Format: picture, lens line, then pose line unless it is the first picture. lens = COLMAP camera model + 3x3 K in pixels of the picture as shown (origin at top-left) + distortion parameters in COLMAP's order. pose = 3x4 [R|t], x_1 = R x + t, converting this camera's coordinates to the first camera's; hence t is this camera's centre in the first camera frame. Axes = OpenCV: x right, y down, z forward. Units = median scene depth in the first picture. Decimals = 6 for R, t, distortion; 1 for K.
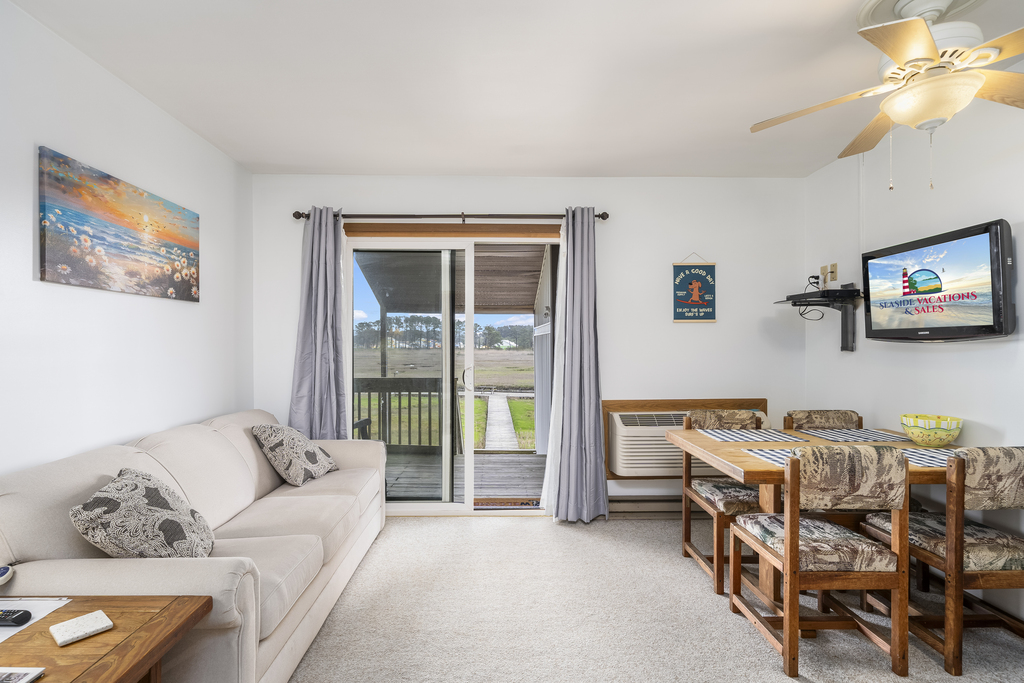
lens RADIAL K [[494.2, 0, 512.0], [0, 494.2, 341.5], [0, 0, 1]] dist [0.005091, -0.000843]
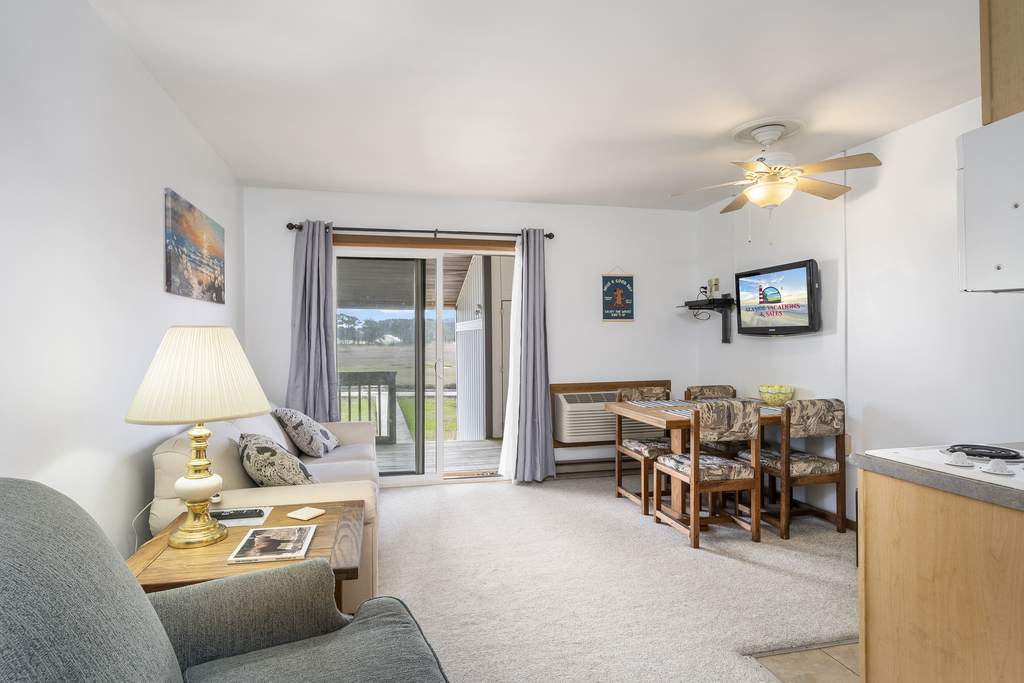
lens RADIAL K [[527.1, 0, 506.6], [0, 527.1, 333.2], [0, 0, 1]] dist [-0.003101, -0.000009]
pose [[0.979612, -0.003797, 0.200862, -0.253082], [0.004991, 0.999973, -0.005439, -0.002048], [-0.200836, 0.006330, 0.979604, -0.370760]]
